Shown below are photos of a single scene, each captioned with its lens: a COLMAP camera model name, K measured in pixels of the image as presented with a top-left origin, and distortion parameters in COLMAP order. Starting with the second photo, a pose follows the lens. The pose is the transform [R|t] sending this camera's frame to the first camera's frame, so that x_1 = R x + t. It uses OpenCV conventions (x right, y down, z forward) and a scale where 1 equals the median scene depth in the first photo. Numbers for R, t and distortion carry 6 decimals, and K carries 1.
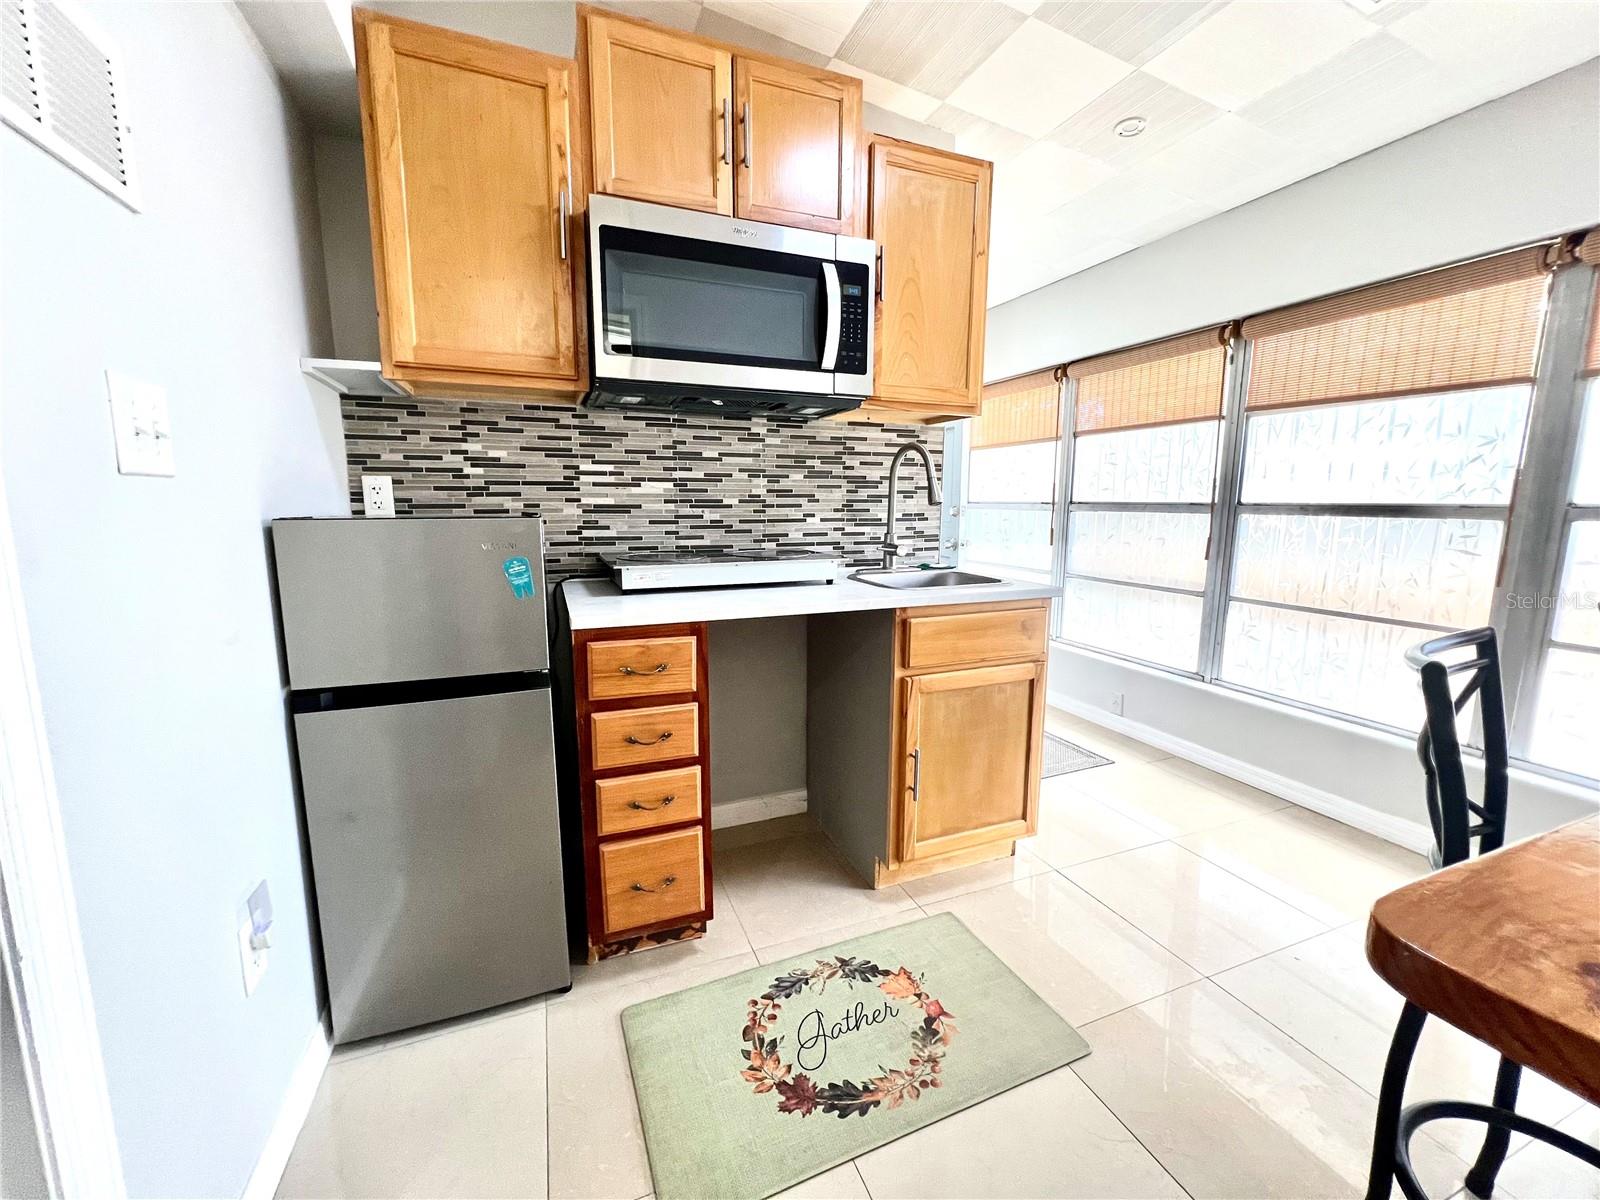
lens RADIAL K [[645.2, 0, 795.6], [0, 645.2, 591.2], [0, 0, 1]] dist [0.002914, -0.000026]
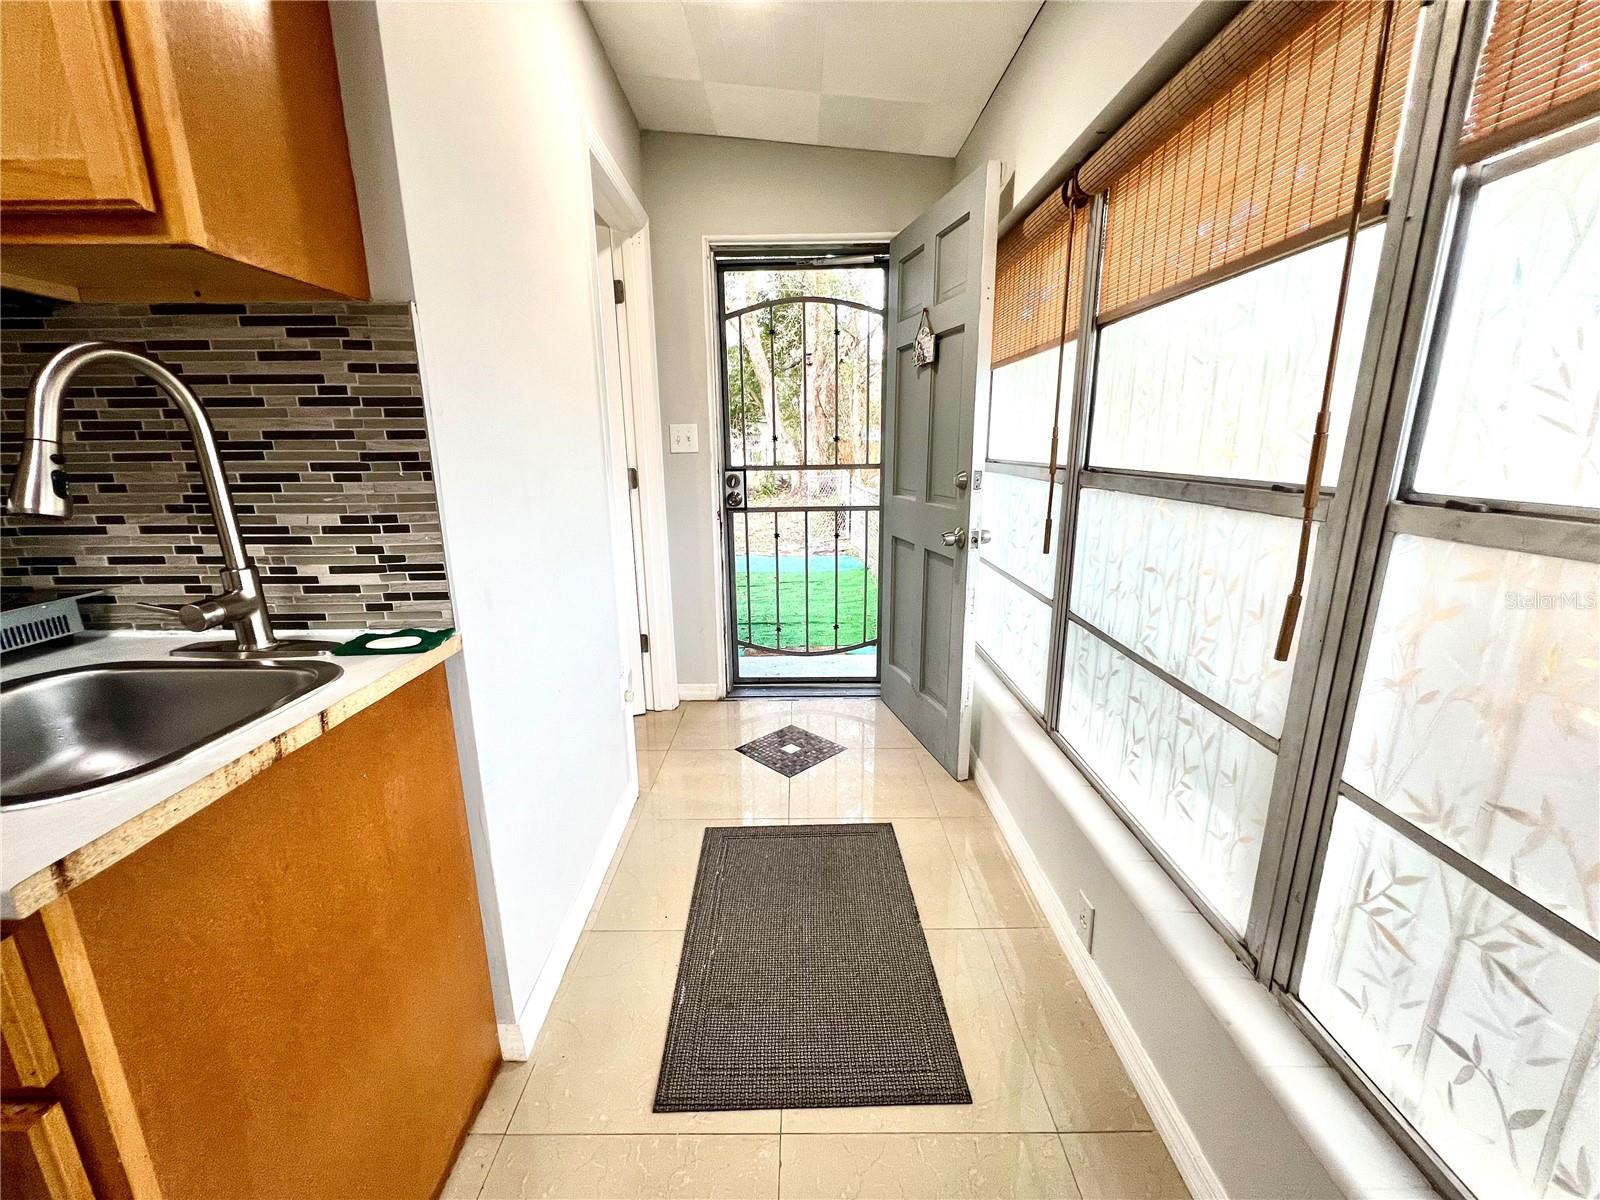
lens RADIAL K [[645.2, 0, 792.5], [0, 645.2, 595.7], [0, 0, 1]] dist [0.002914, -0.000026]
pose [[0.927303, 0.075261, -0.366668, 0.632972], [-0.043136, 0.994538, 0.095045, -0.124574], [0.371819, -0.072318, 0.925484, 0.720186]]
